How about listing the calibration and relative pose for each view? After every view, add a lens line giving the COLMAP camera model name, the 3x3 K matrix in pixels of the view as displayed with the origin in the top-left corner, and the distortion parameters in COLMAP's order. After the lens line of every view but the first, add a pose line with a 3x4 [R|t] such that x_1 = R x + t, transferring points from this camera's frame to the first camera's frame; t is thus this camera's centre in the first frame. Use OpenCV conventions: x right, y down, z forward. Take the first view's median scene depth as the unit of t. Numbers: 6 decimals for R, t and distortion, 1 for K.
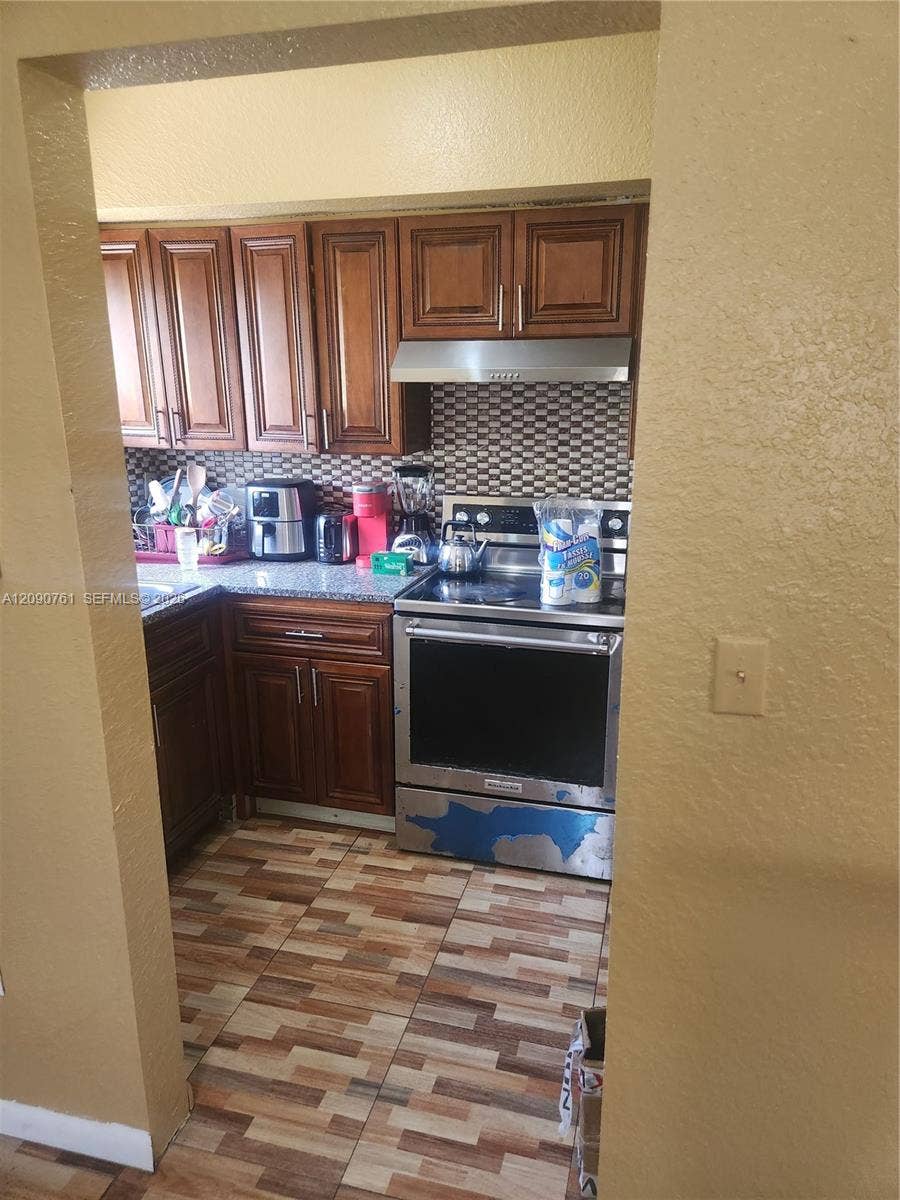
lens RADIAL K [[817.5, 0, 450.0], [0, 817.5, 600.0], [0, 0, 1]] dist [0.095377, -0.092431]
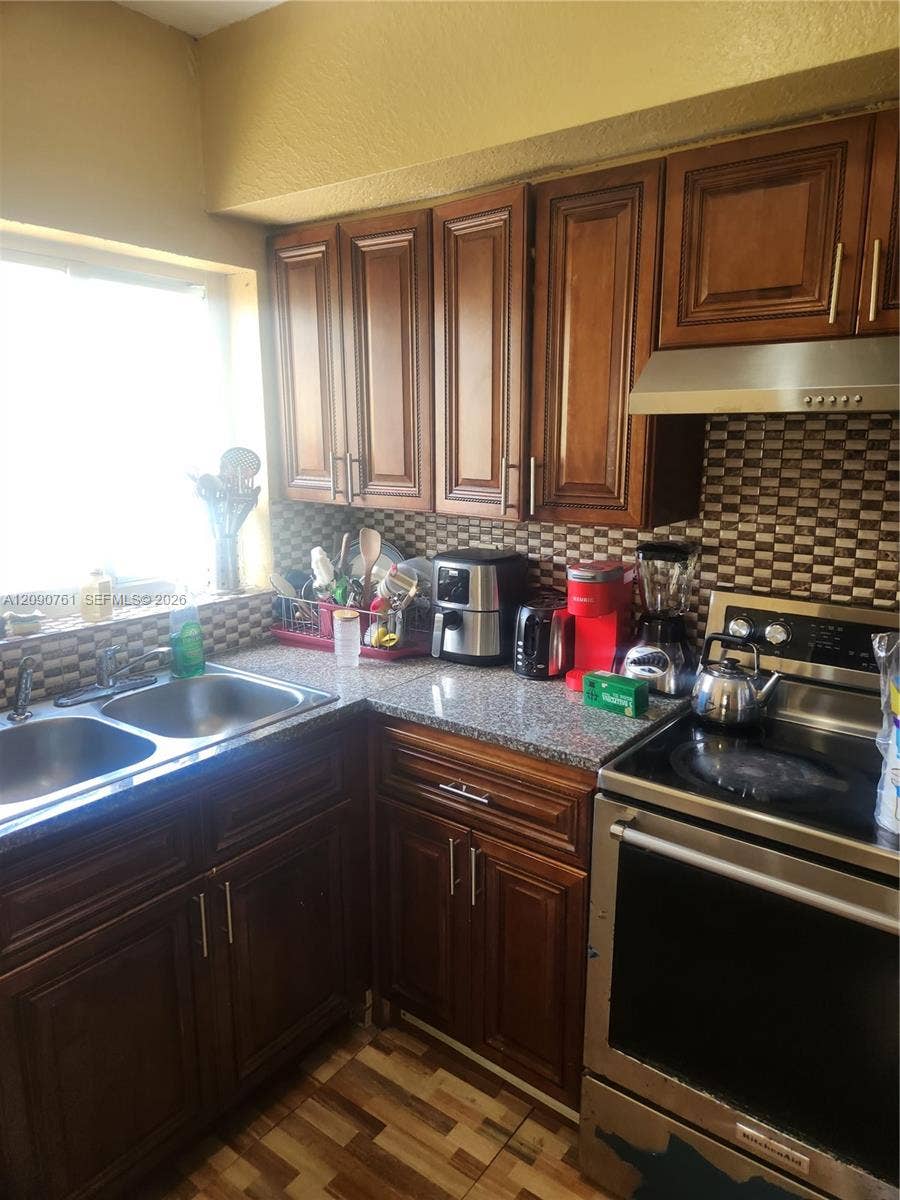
lens RADIAL K [[817.5, 0, 450.0], [0, 817.5, 600.0], [0, 0, 1]] dist [0.095377, -0.092431]
pose [[0.933265, 0.077892, -0.350640, 0.028113], [-0.097579, 0.994471, -0.038803, -0.077417], [0.345679, 0.070429, 0.935706, 0.334250]]
